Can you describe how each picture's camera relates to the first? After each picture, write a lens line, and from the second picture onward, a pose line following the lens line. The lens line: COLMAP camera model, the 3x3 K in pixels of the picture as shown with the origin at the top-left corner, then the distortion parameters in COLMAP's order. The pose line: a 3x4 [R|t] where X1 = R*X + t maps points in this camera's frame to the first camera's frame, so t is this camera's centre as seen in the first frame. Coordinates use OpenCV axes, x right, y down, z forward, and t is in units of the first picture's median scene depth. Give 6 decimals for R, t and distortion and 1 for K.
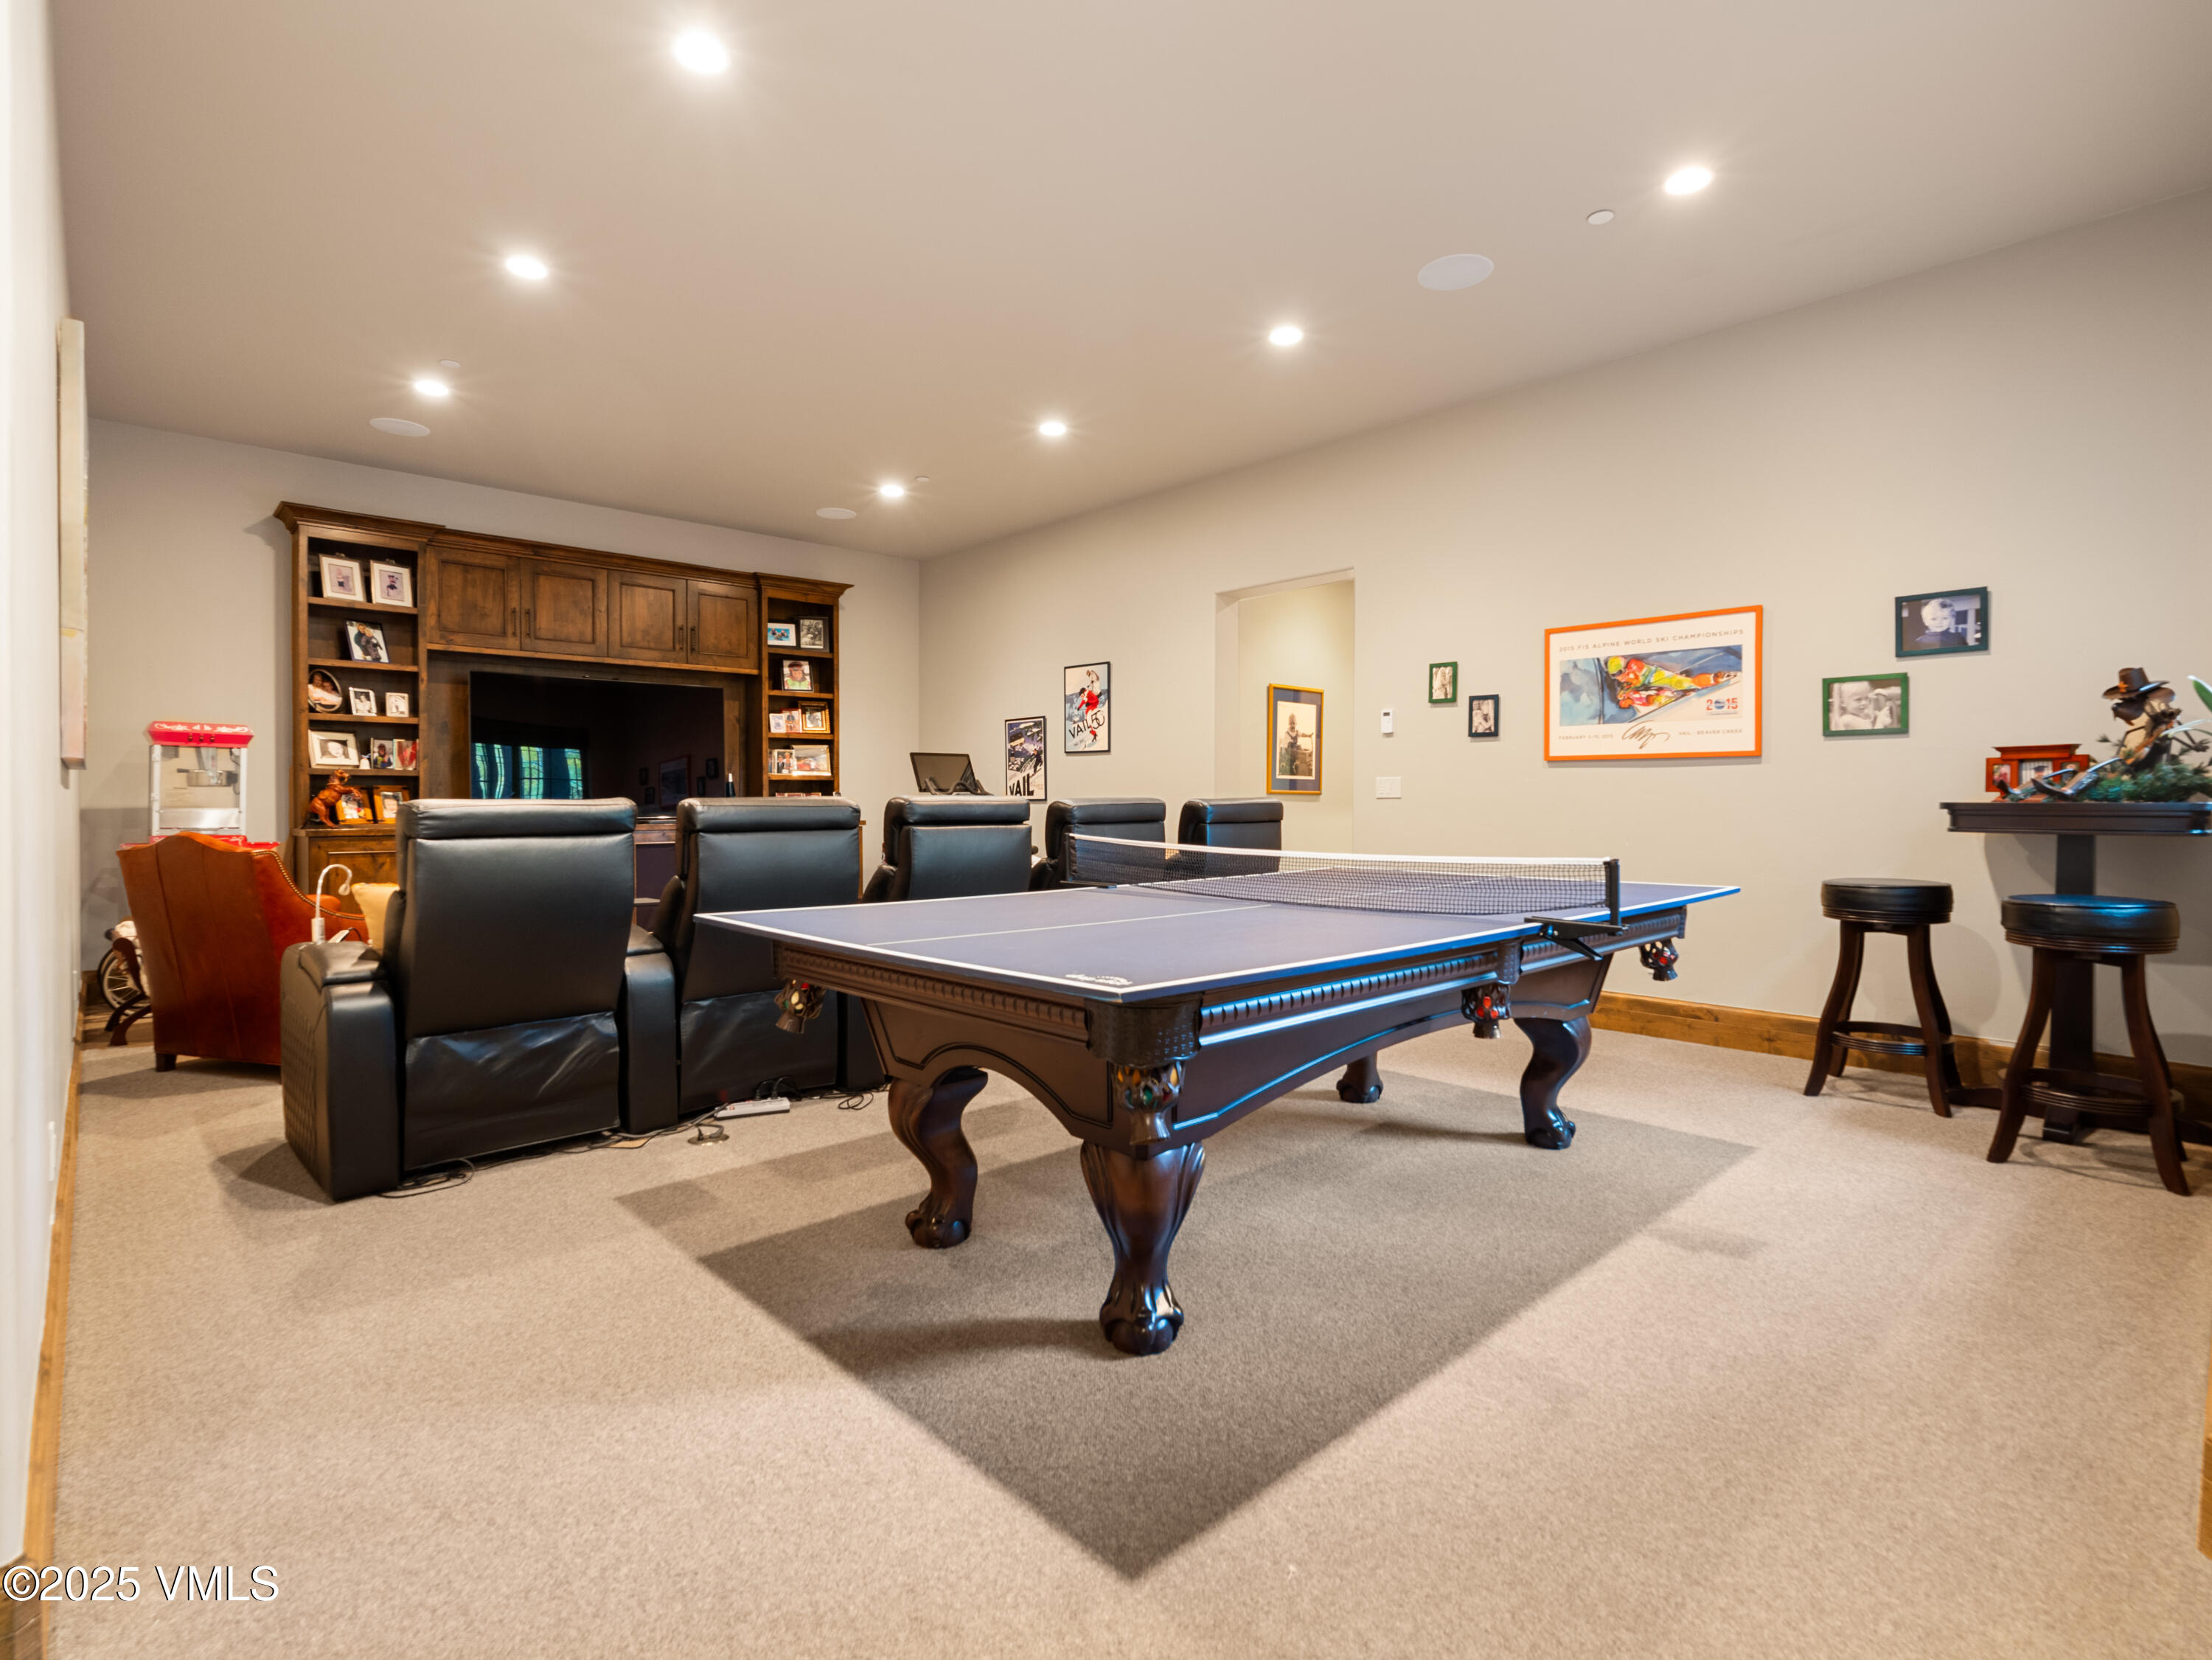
lens RADIAL K [[1098.5, 0, 1101.3], [0, 1098.5, 815.4], [0, 0, 1]] dist [0.000228, -0.001865]
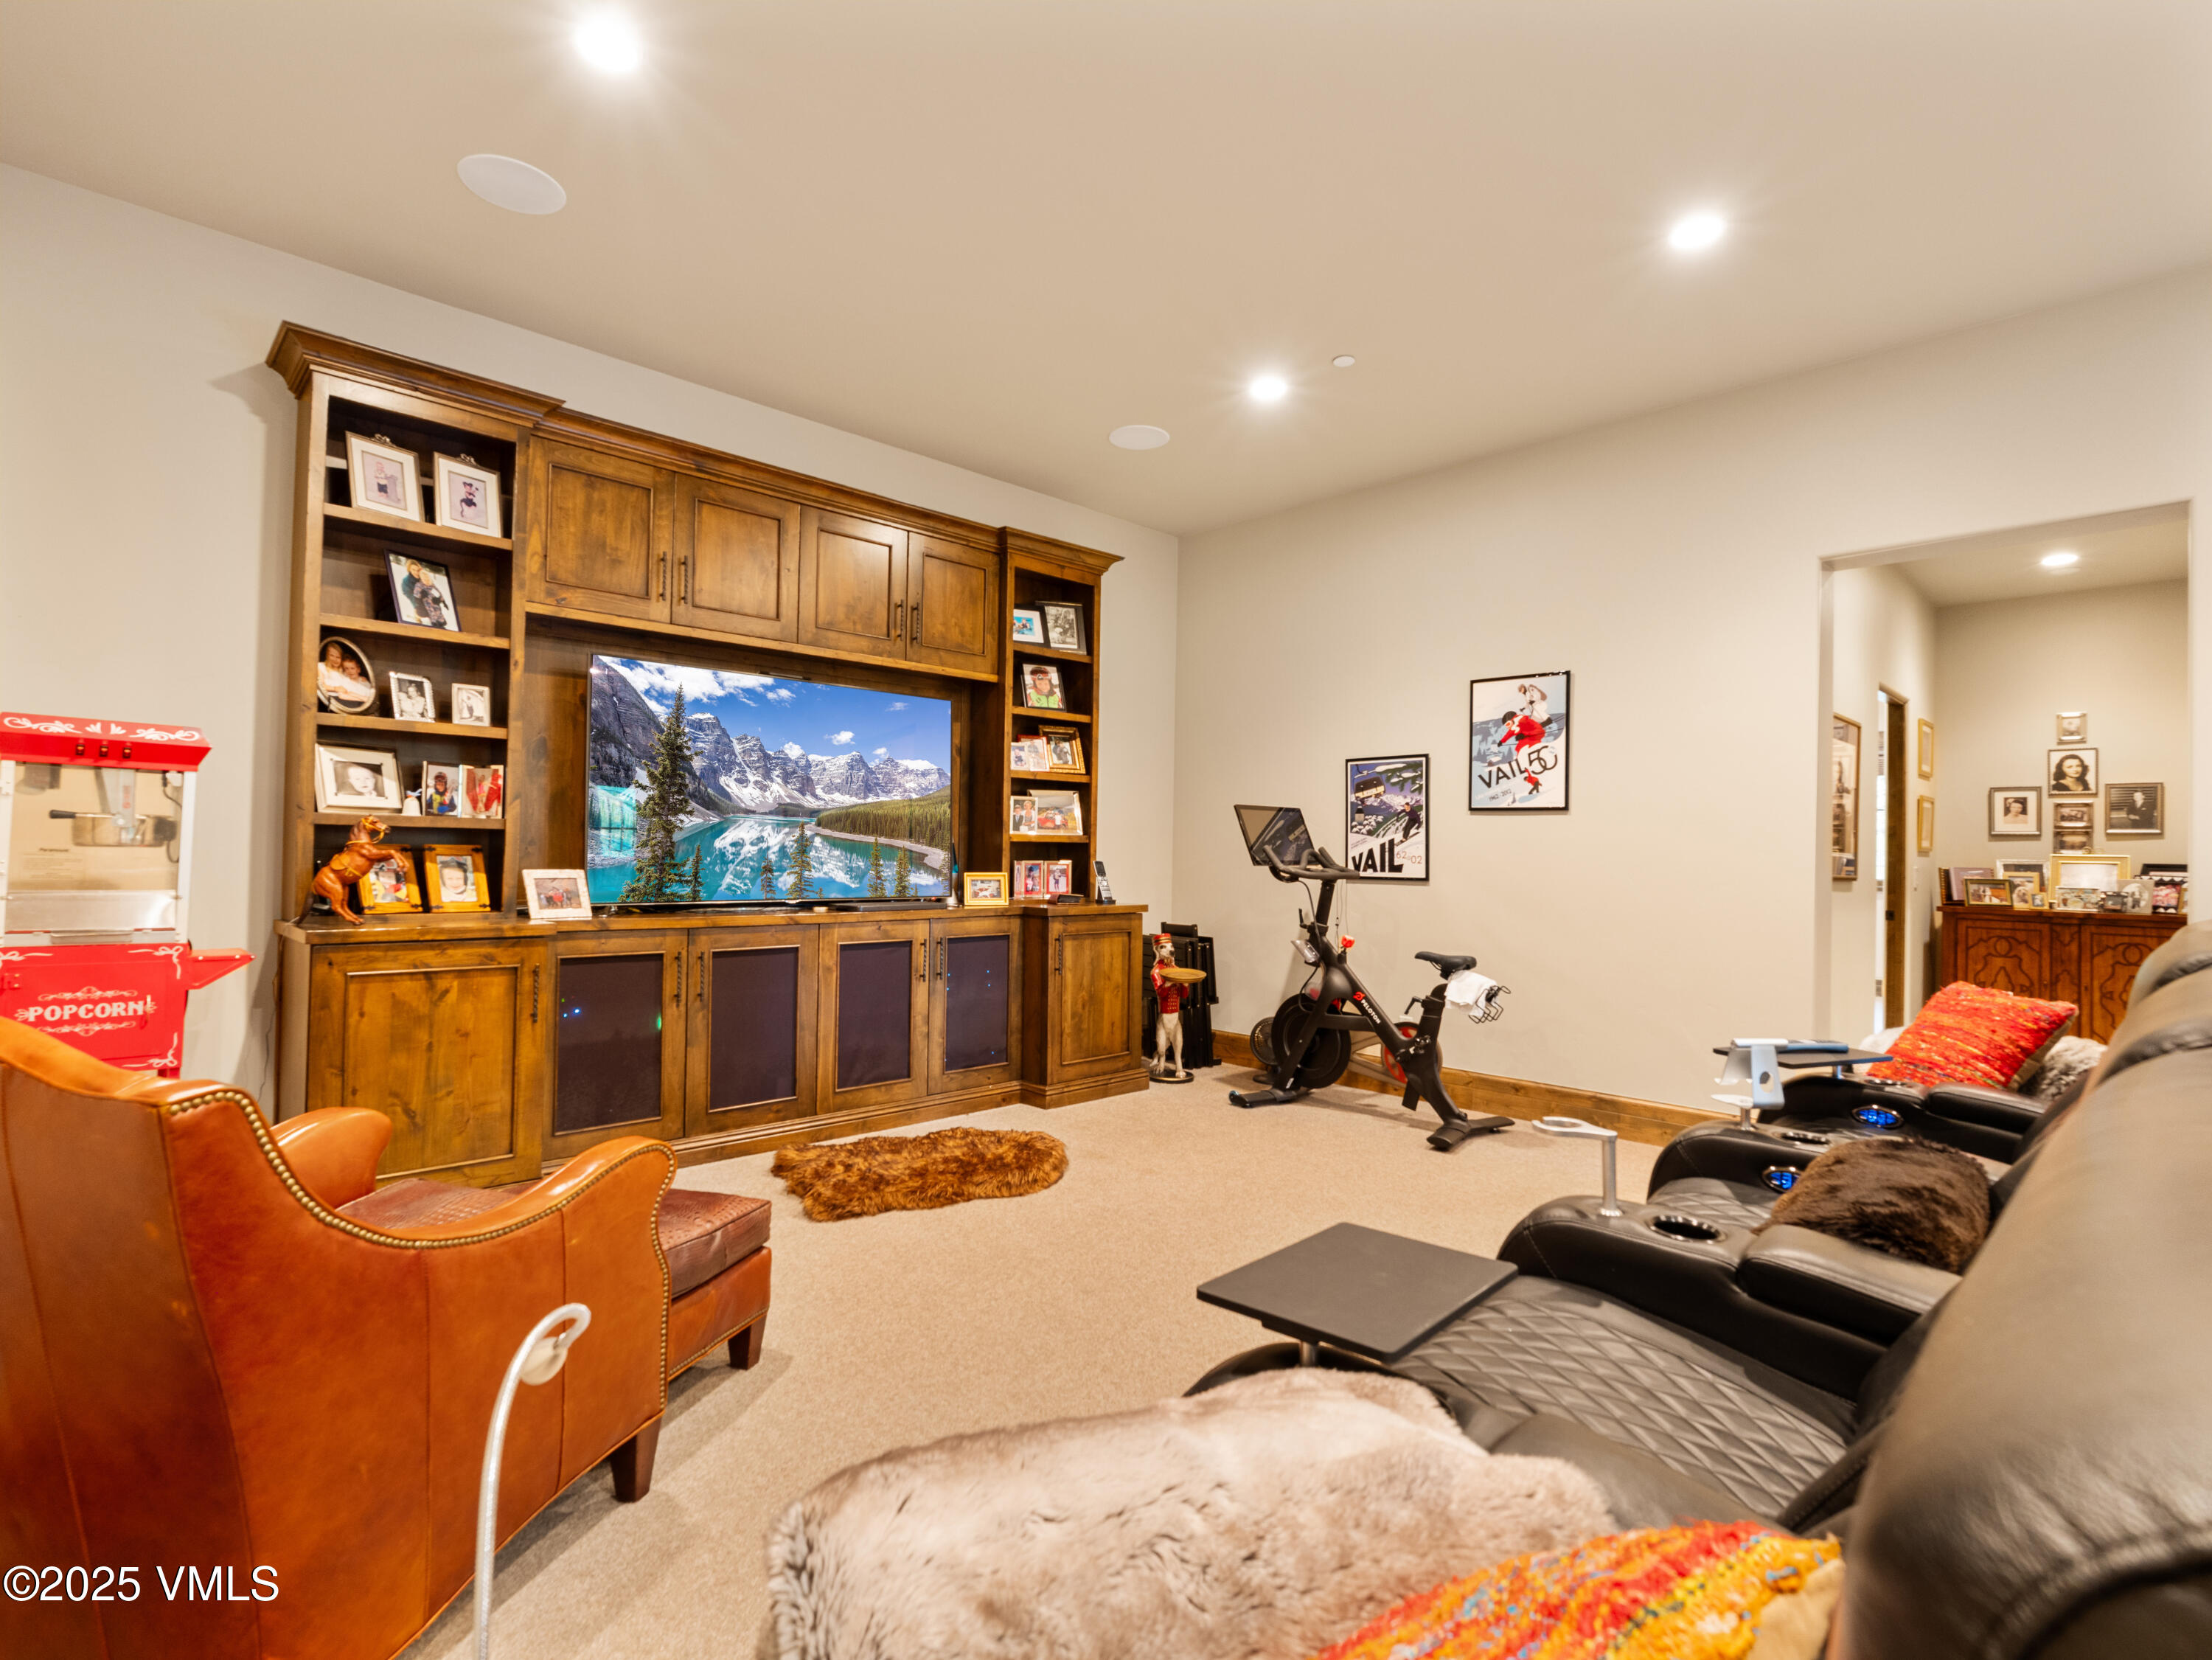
lens RADIAL K [[1098.5, 0, 1110.9], [0, 1098.5, 836.7], [0, 0, 1]] dist [0.000228, -0.001865]
pose [[0.999571, 0.019263, 0.022047, -0.311102], [-0.018609, 0.999392, -0.029474, -0.020644], [-0.022601, 0.029051, 0.999322, 0.411104]]
